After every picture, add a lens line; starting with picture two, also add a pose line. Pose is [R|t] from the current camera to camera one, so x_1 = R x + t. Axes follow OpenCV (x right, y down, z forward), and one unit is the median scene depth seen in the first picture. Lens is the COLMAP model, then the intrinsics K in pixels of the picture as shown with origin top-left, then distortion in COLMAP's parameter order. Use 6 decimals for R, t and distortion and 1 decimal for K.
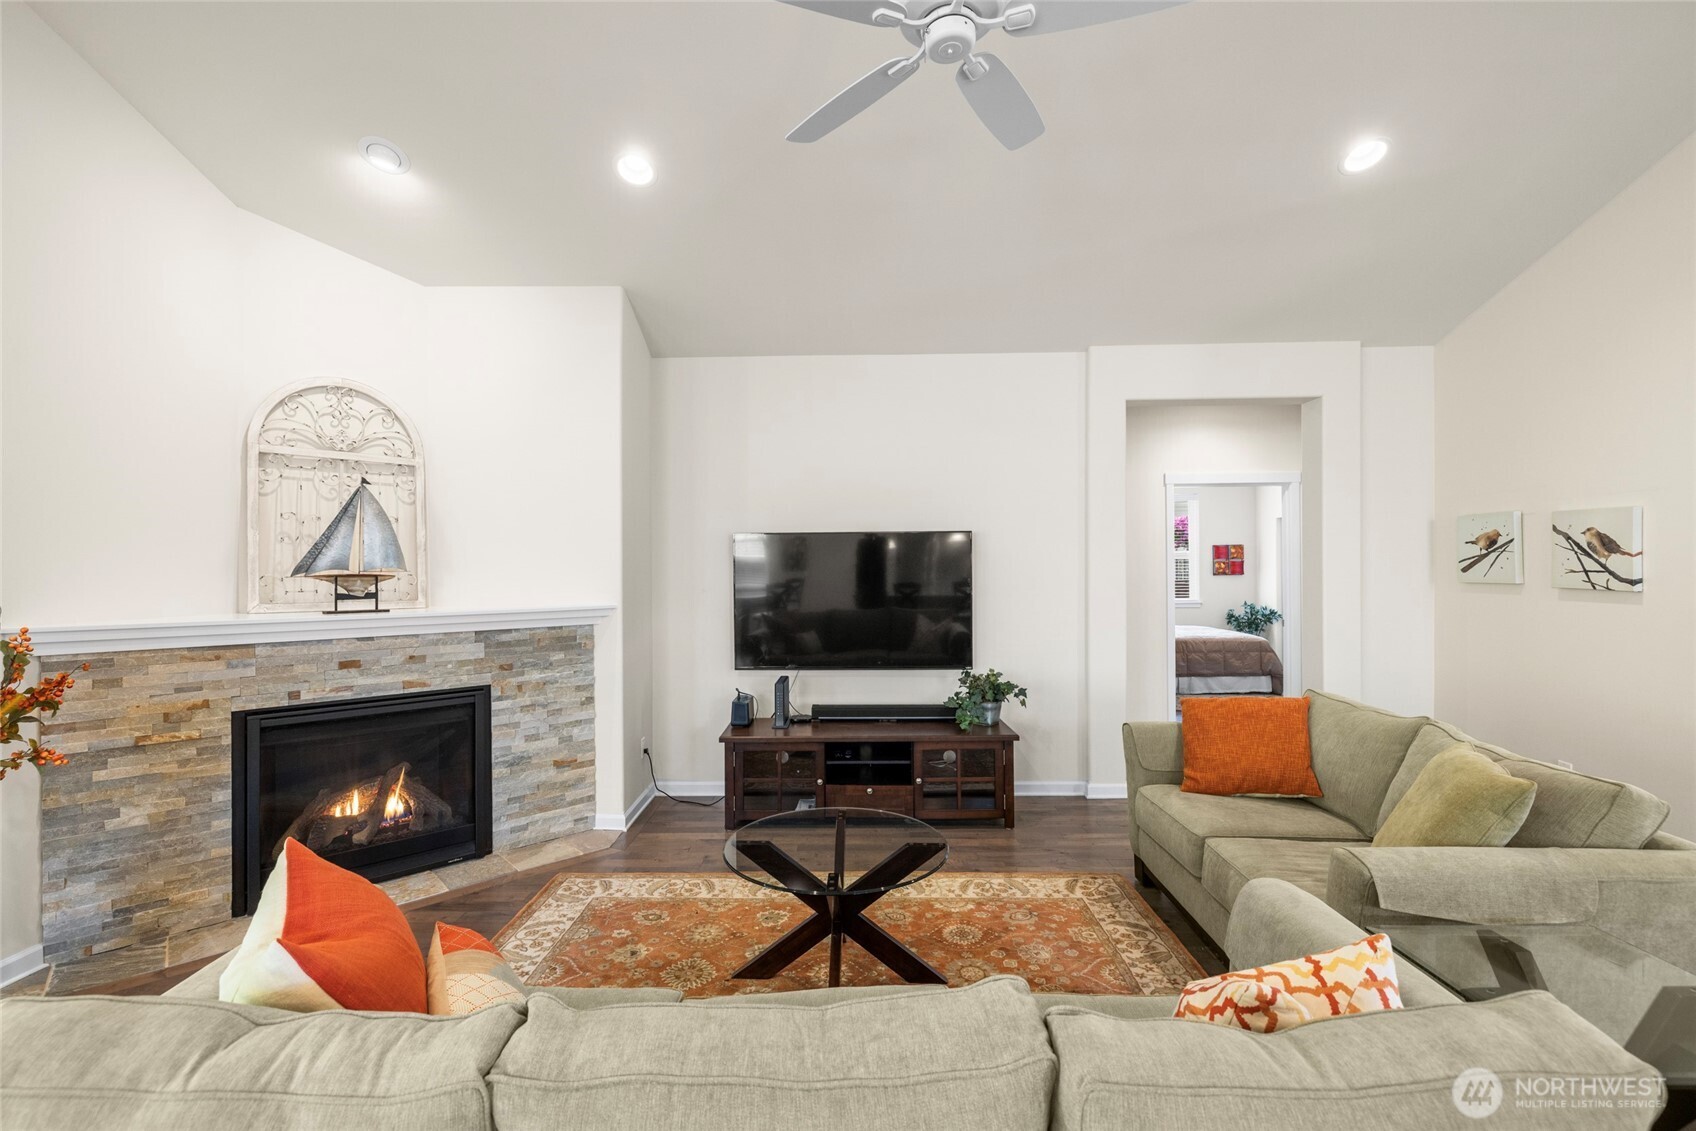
lens RADIAL K [[731.6, 0, 840.2], [0, 731.6, 568.9], [0, 0, 1]] dist [-0.000742, 0.000055]
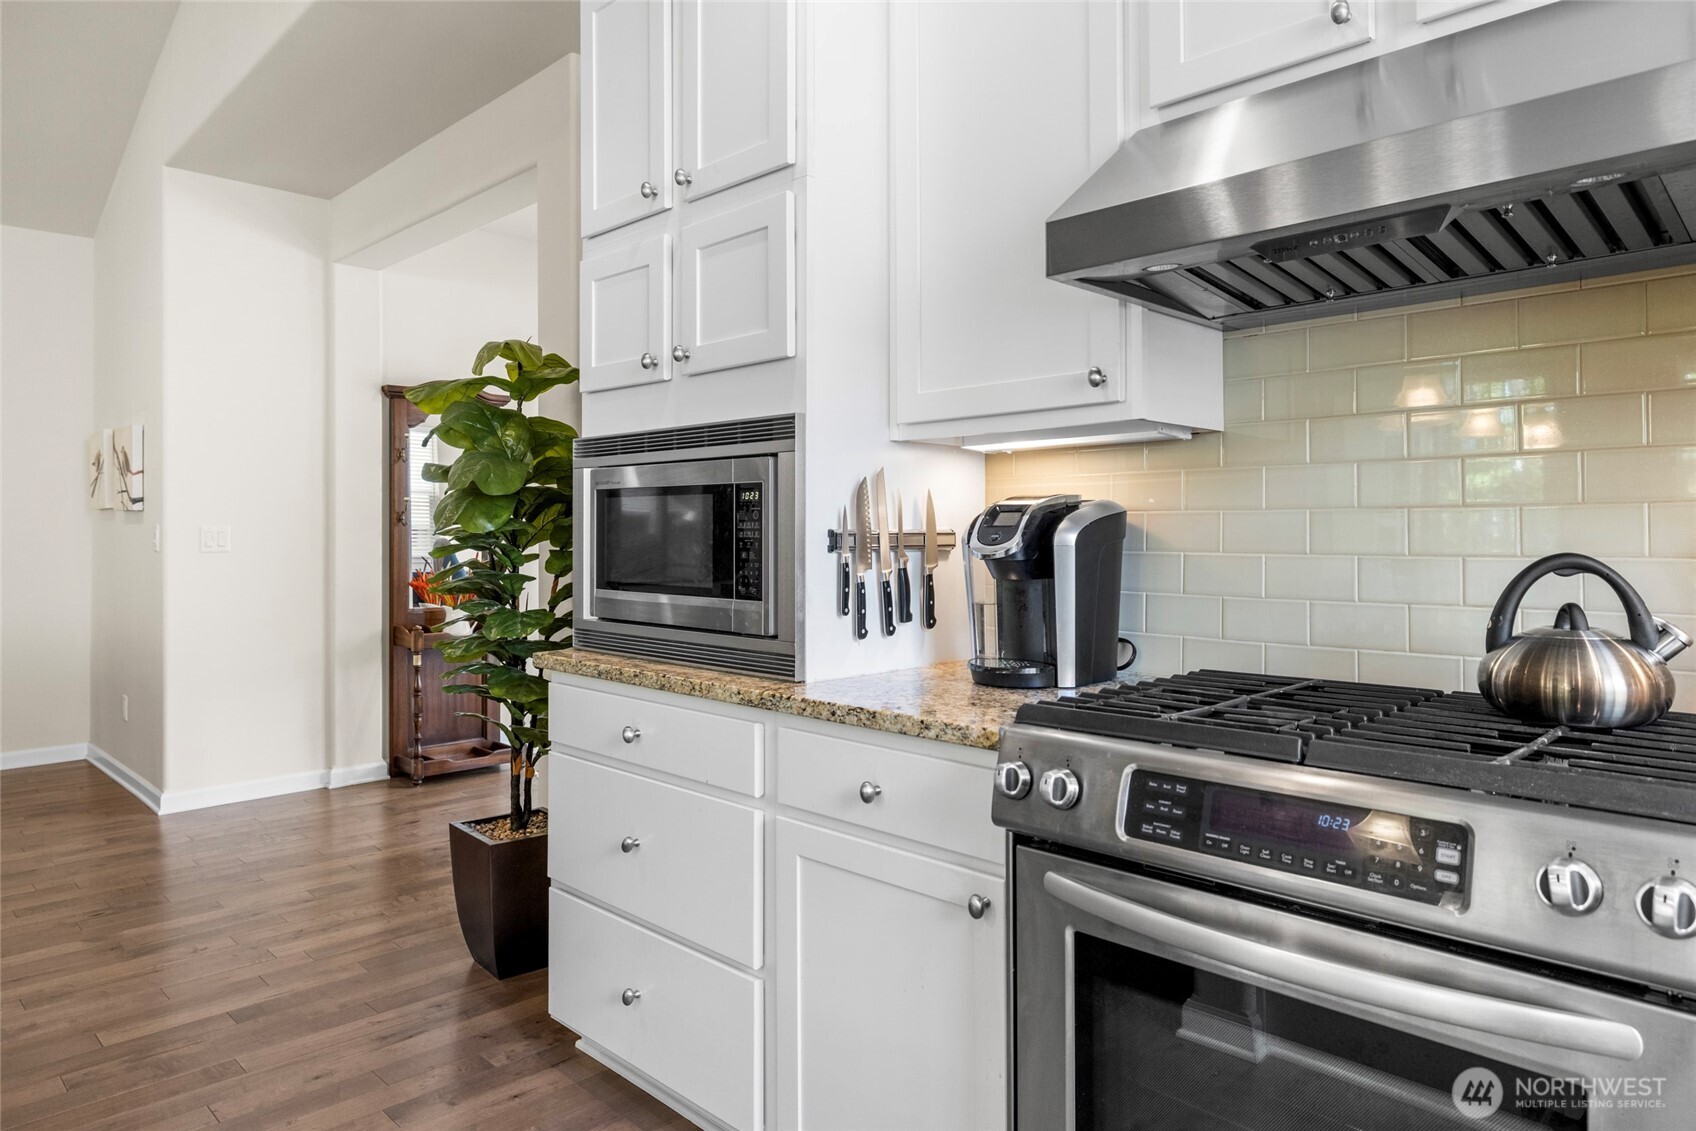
lens RADIAL K [[1077.4, 0, 818.1], [0, 1077.4, 523.1], [0, 0, 1]] dist [0.002154, 0.000806]
pose [[0.706400, 0.007722, 0.707771, 0.644641], [0.002728, 0.999903, -0.013631, 0.065049], [-0.707807, 0.011560, 0.706311, -0.615738]]
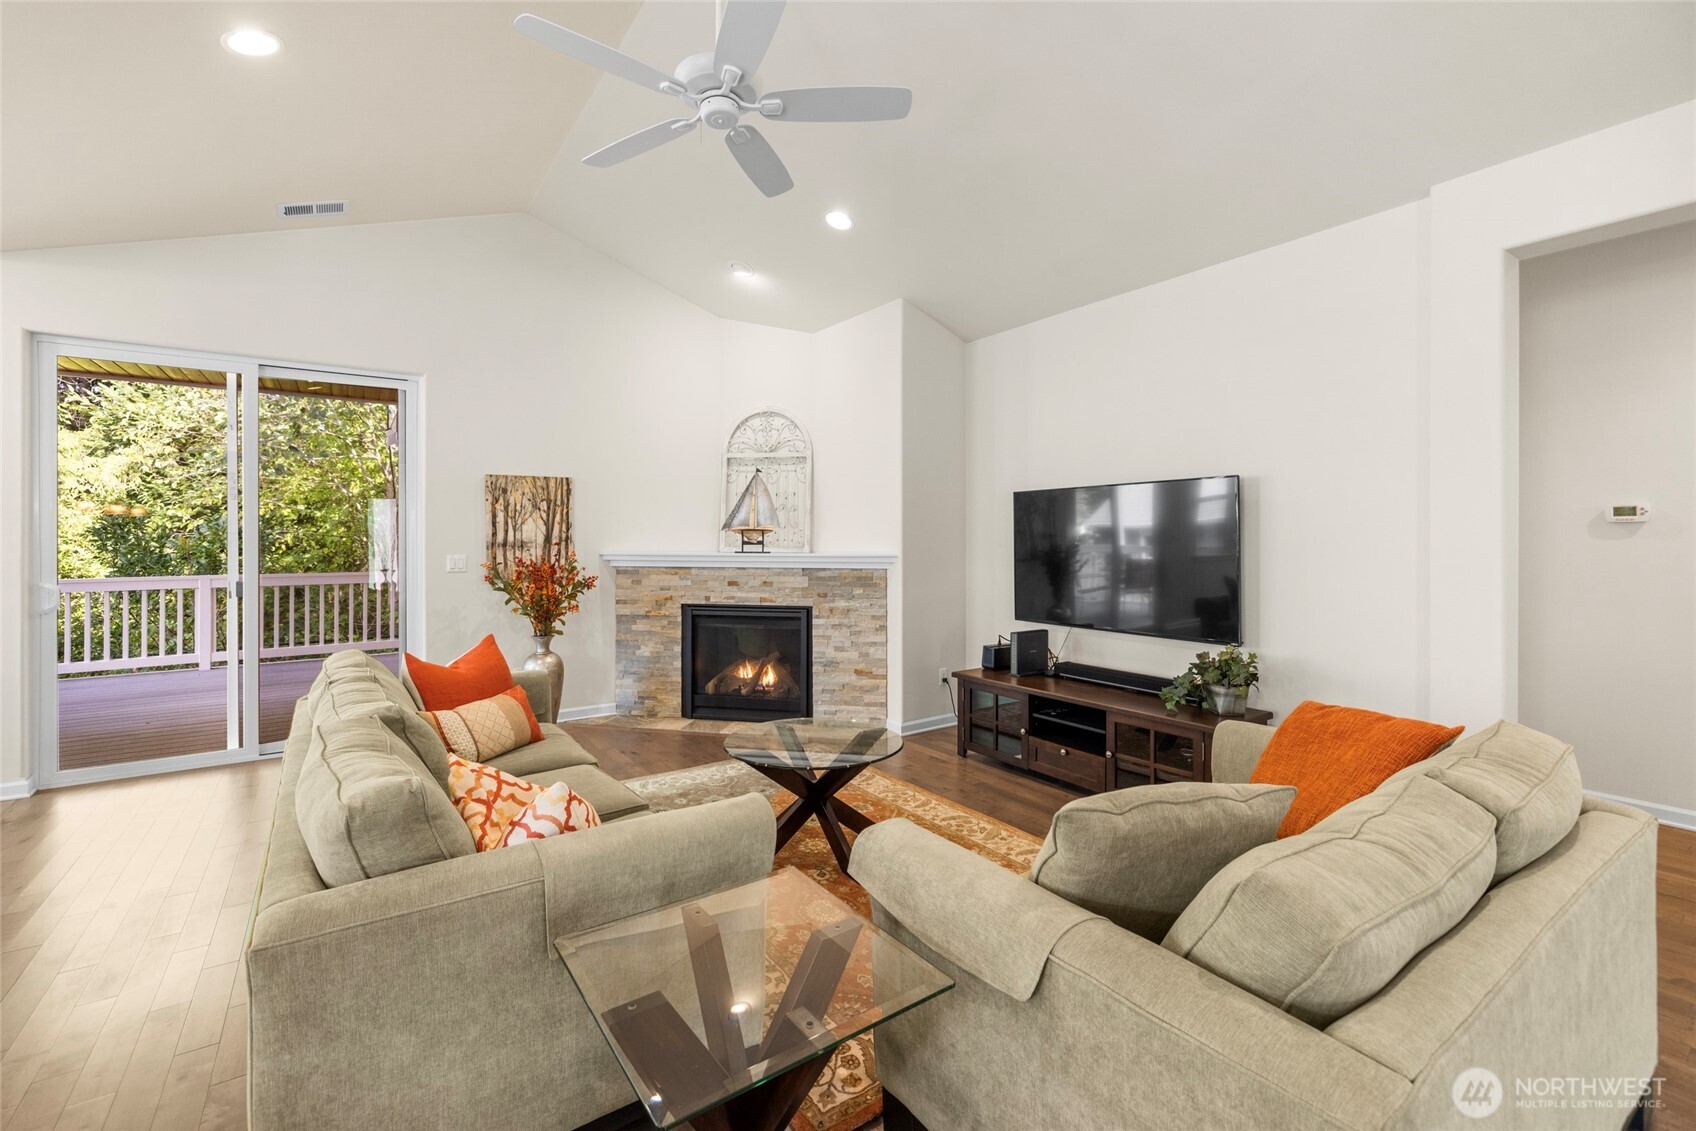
lens RADIAL K [[717.6, 0, 839.4], [0, 717.6, 537.3], [0, 0, 1]] dist [-0.001578, -0.000218]
pose [[0.586183, 0.003791, -0.810170, 0.687278], [-0.003893, 0.999991, 0.001863, 0.020624], [0.810170, 0.002061, 0.586192, 0.220495]]
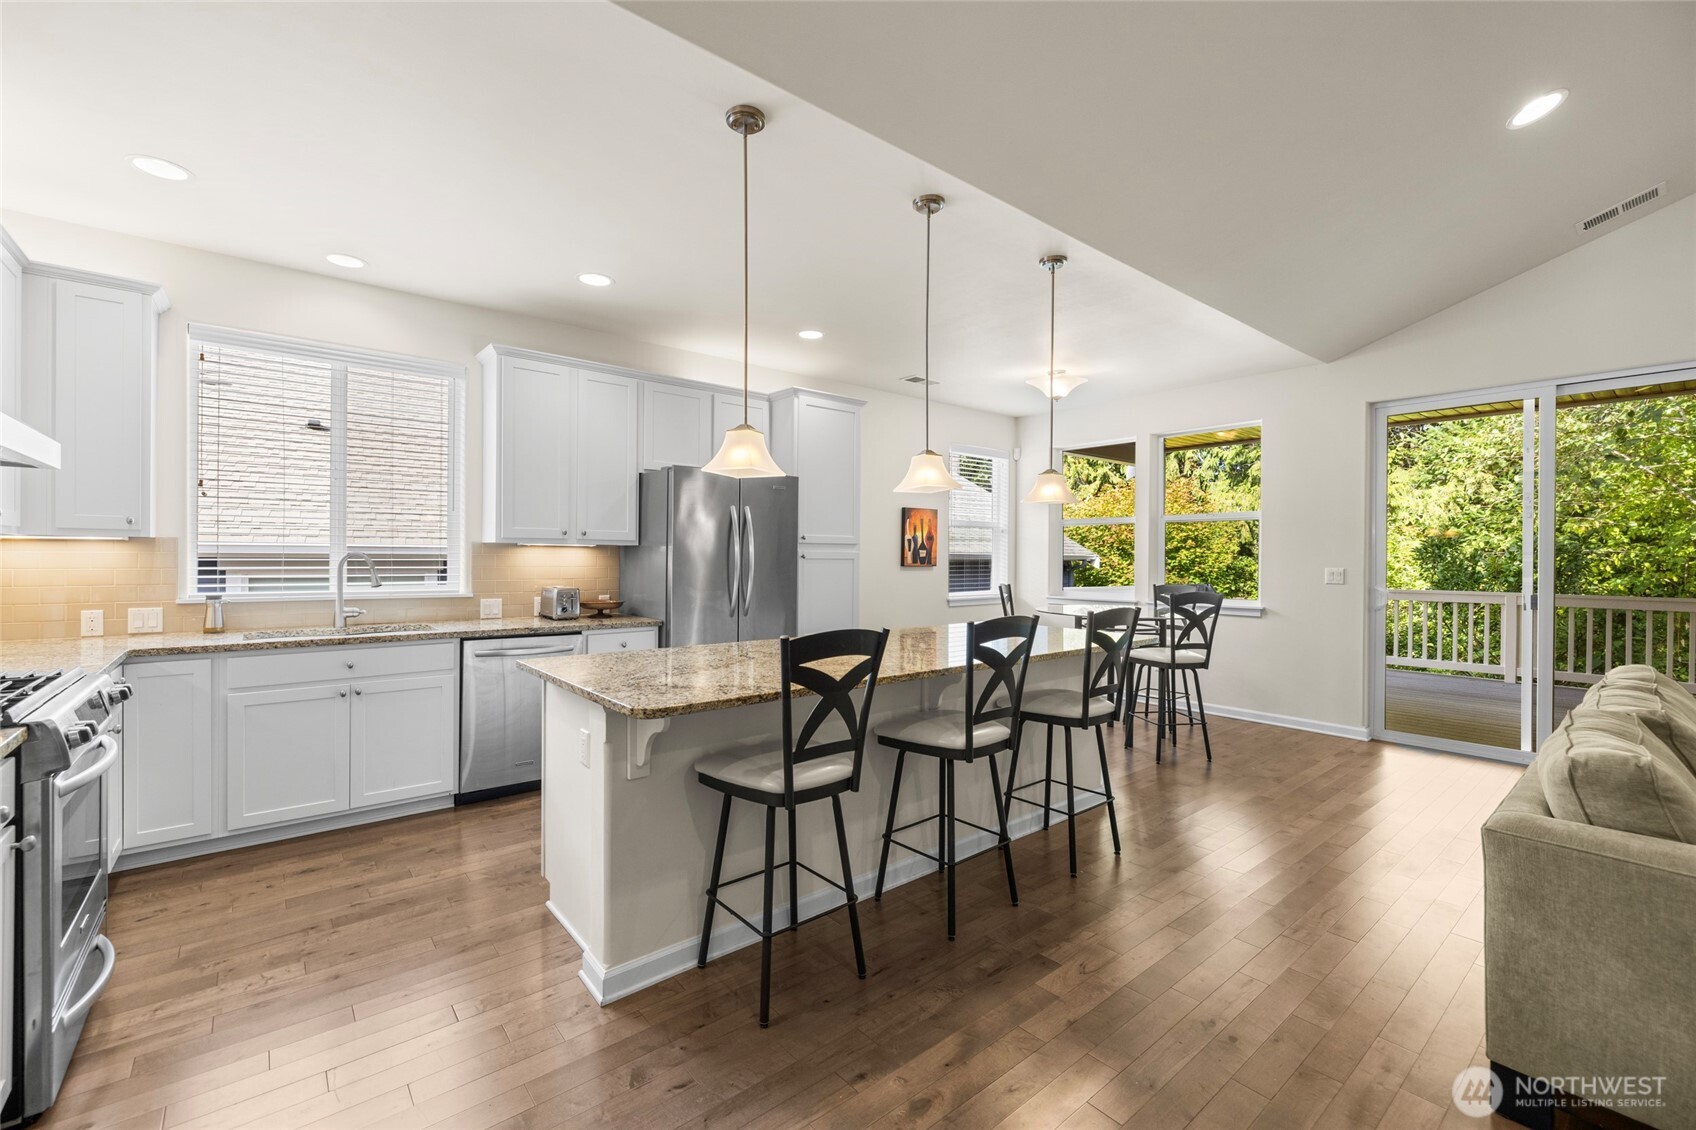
lens RADIAL K [[710.4, 0, 835.3], [0, 710.4, 560.3], [0, 0, 1]] dist [0.000956, -0.000179]
pose [[-0.764142, 0.003304, -0.645040, 0.885830], [-0.004660, 0.999933, 0.010642, 0.030823], [0.645032, 0.011138, -0.764075, 0.272380]]
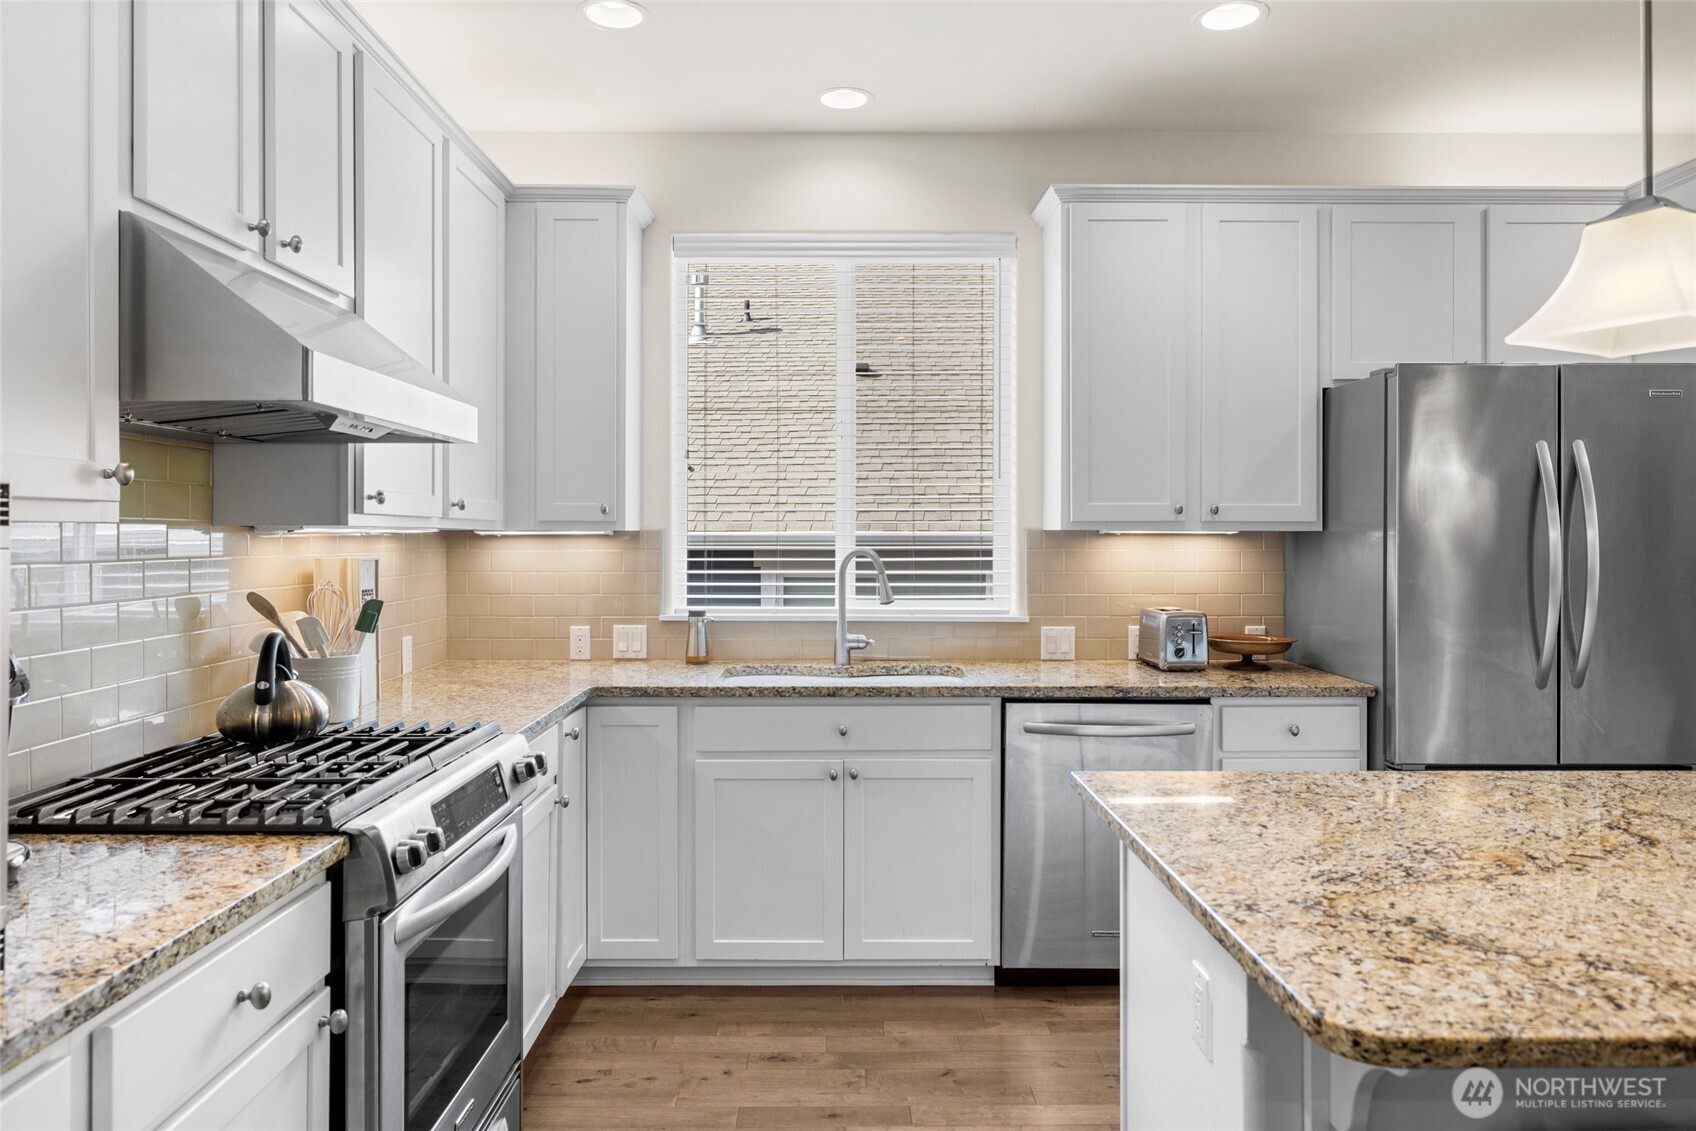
lens RADIAL K [[1110.8, 0, 839.5], [0, 1110.8, 532.4], [0, 0, 1]] dist [0.000102, 0.000566]
pose [[-0.999716, 0.005755, -0.023122, 0.796929], [0.005800, 0.999981, -0.001880, 0.020189], [0.023111, -0.002014, -0.999731, 0.072148]]
